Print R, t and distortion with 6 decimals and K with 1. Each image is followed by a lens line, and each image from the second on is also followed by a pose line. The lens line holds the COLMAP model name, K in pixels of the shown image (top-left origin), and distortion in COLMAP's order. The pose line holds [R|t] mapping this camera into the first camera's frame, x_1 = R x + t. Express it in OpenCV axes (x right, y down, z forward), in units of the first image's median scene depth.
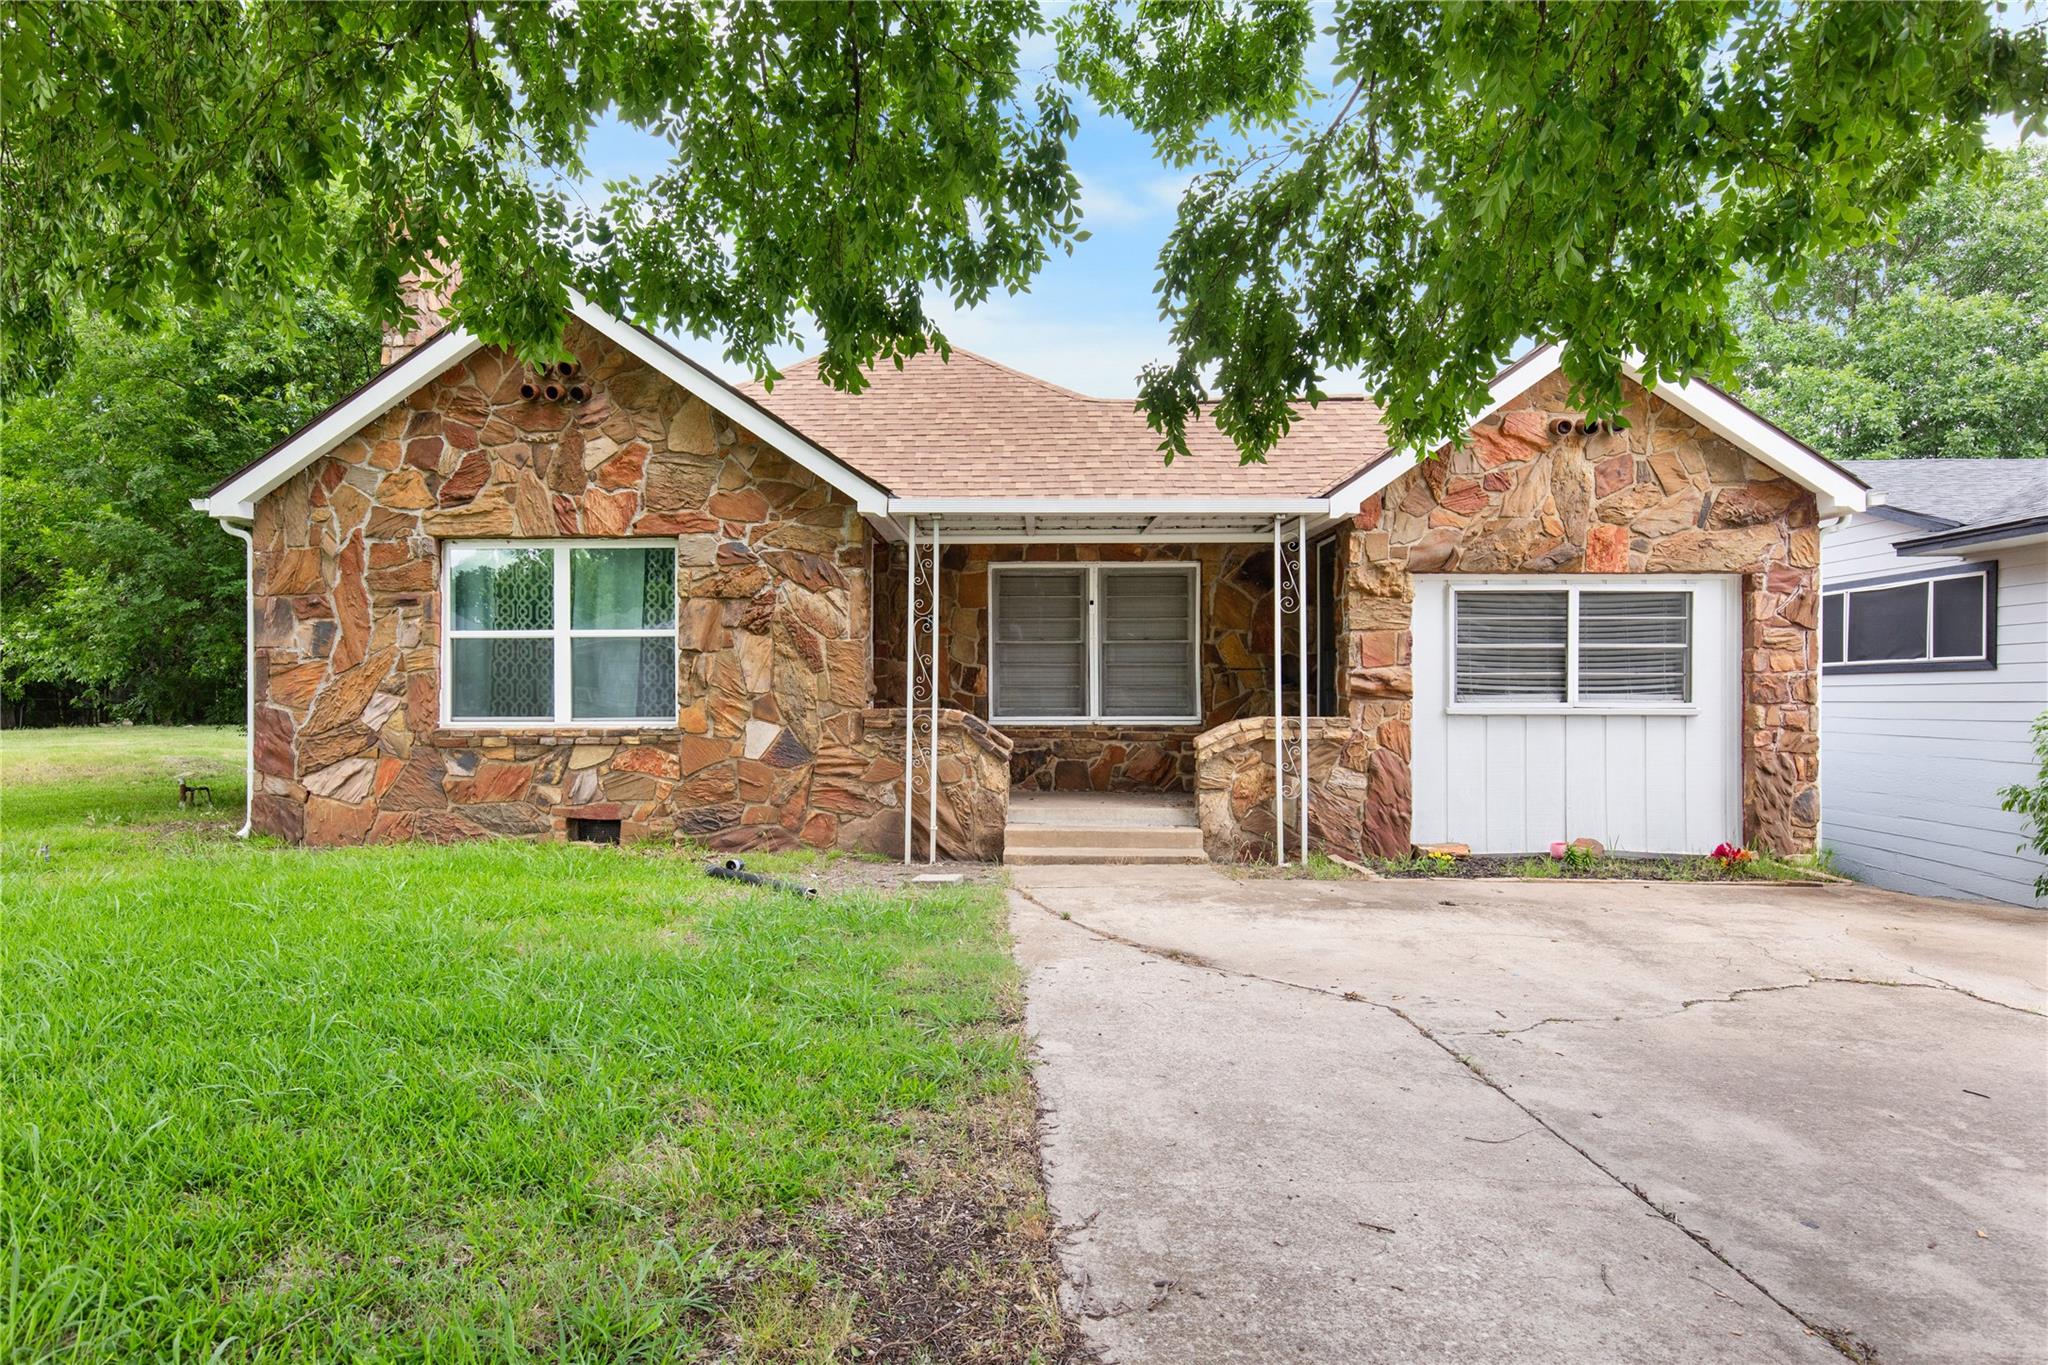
lens RADIAL K [[1117.6, 0, 1024.5], [0, 1117.6, 687.7], [0, 0, 1]] dist [0.006607, 0.001290]
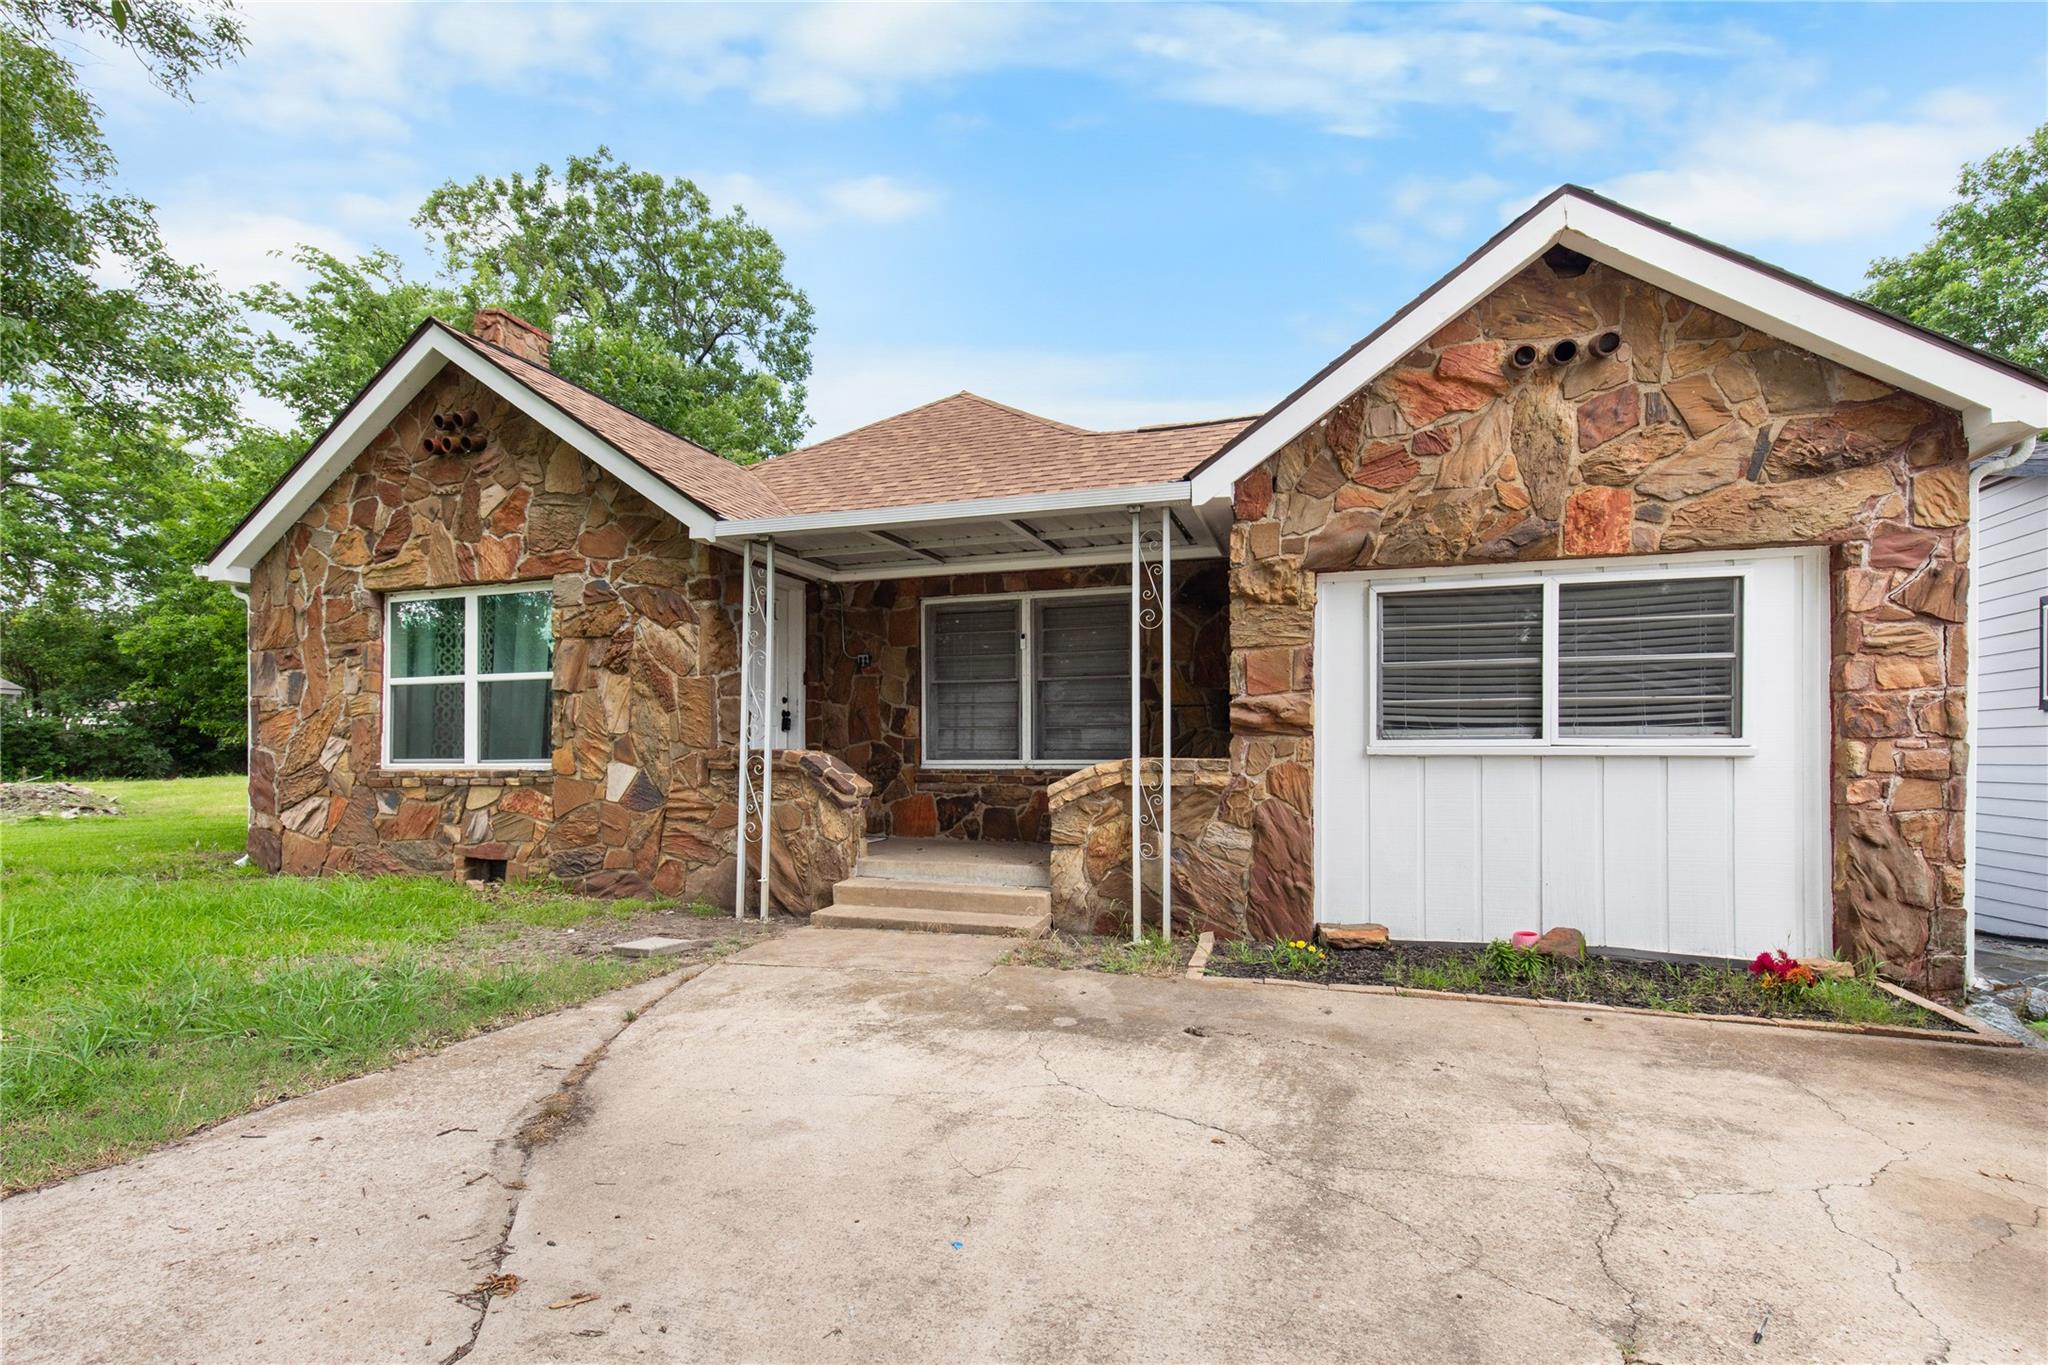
lens RADIAL K [[936.0, 0, 986.0], [0, 936.0, 738.3], [0, 0, 1]] dist [0.010622, -0.001495]
pose [[0.962210, -0.005206, -0.272259, 0.301453], [0.004036, 0.999980, -0.004859, 0.014364], [0.272279, 0.003576, 0.962212, 0.313726]]
